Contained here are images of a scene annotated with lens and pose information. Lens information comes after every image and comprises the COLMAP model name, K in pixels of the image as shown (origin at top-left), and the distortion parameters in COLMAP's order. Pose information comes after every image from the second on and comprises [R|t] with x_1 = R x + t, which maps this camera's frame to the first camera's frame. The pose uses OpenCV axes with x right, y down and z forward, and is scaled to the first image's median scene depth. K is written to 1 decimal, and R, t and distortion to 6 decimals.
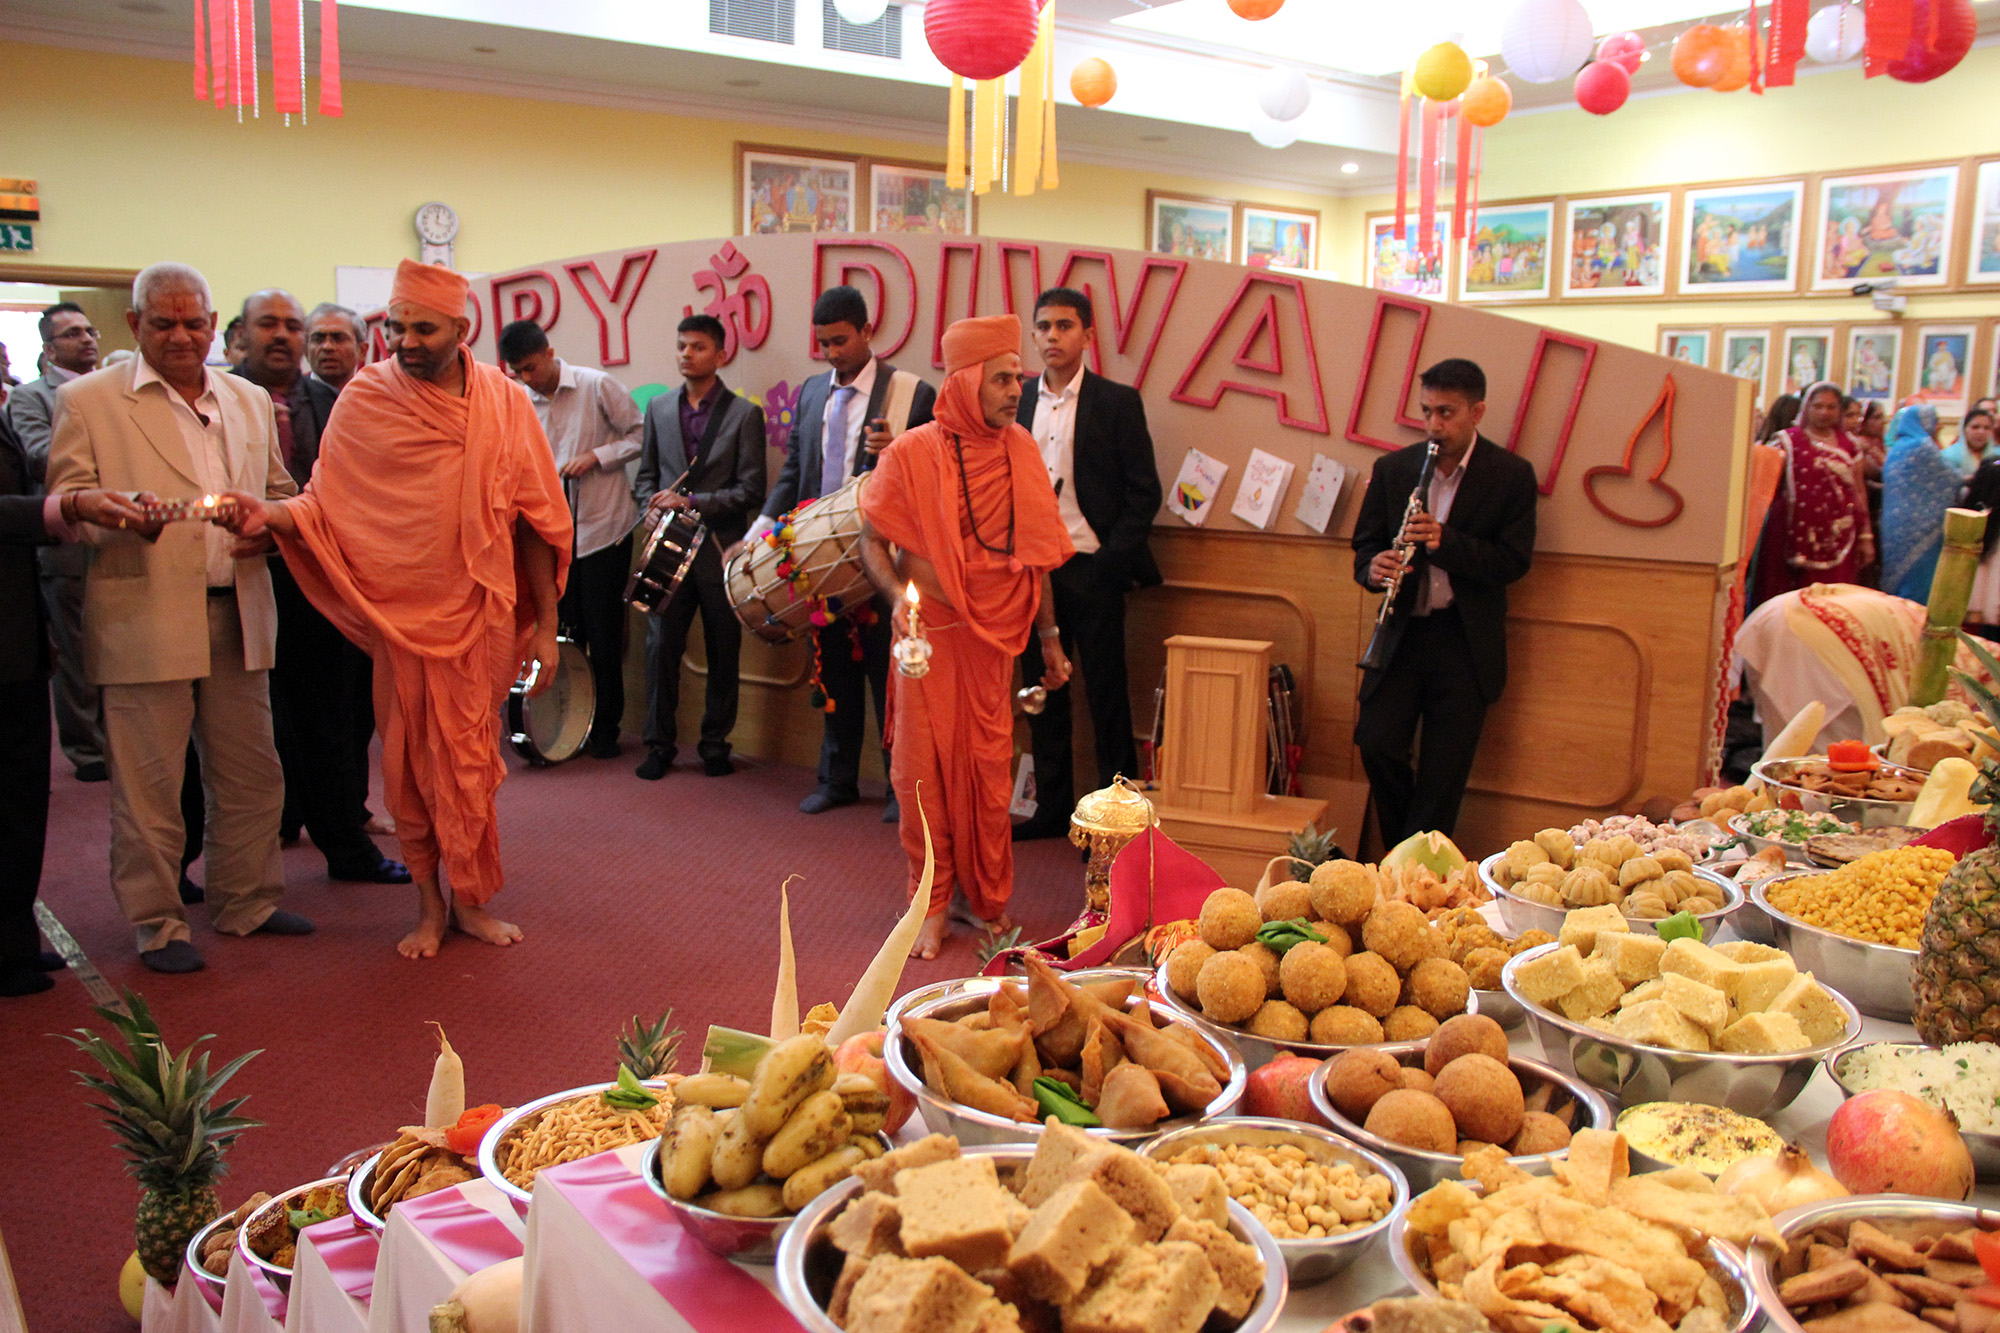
lens RADIAL K [[1737.2, 0, 1000.9], [0, 1737.2, 633.2], [0, 0, 1]] dist [-0.007300, 0.071375]
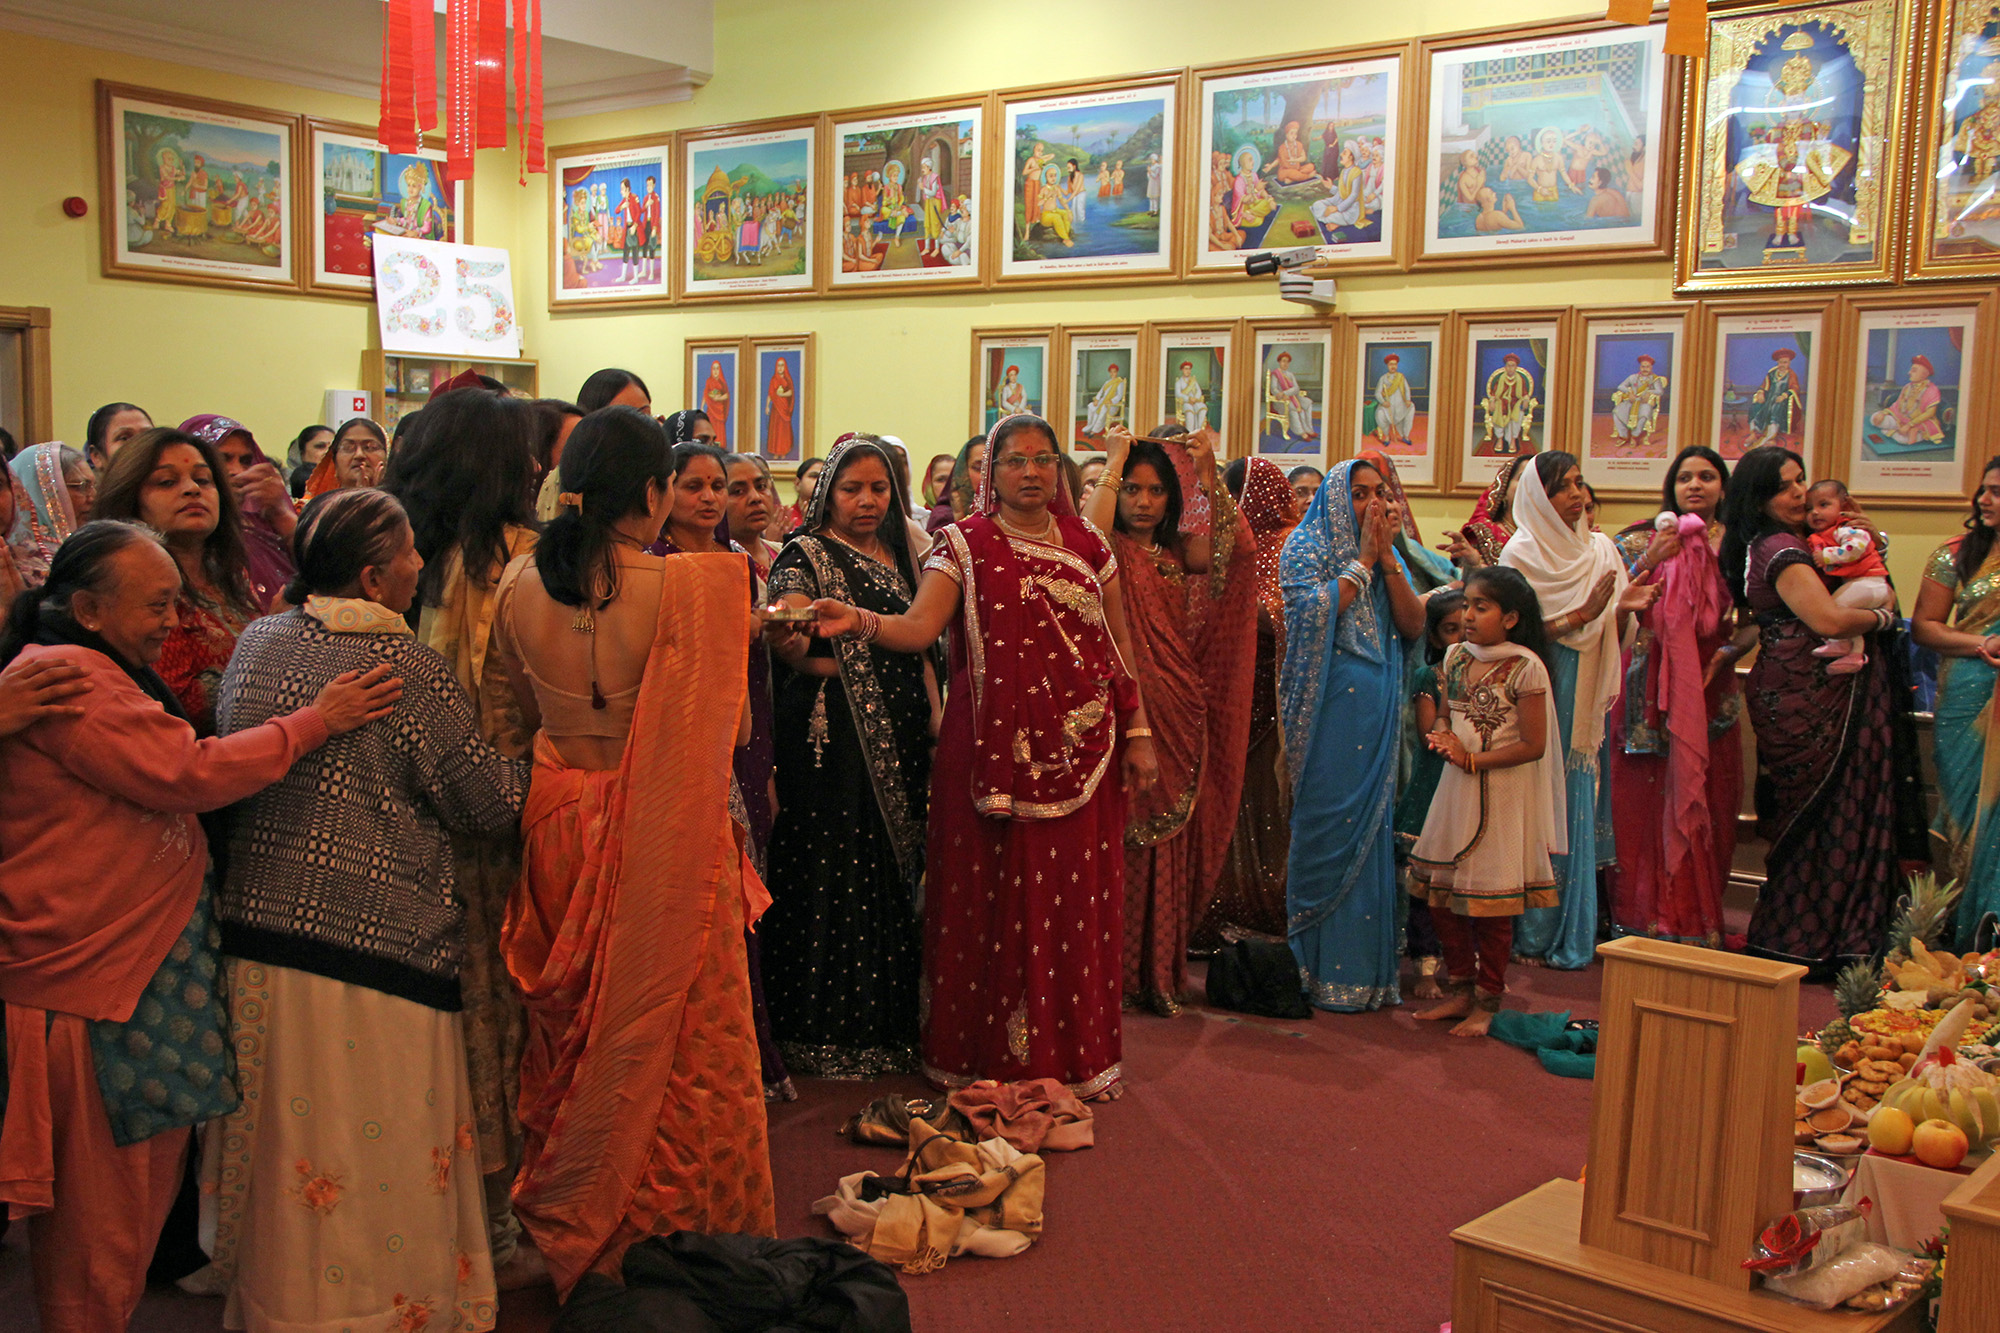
lens RADIAL K [[2122.8, 0, 1000.0], [0, 2122.8, 666.5], [0, 0, 1]] dist [0.046281, 0.020404]
pose [[0.972503, -0.028334, 0.231160, 0.230382], [0.038246, 0.998526, -0.038507, -0.038430], [-0.229728, 0.046289, 0.972154, 0.324165]]
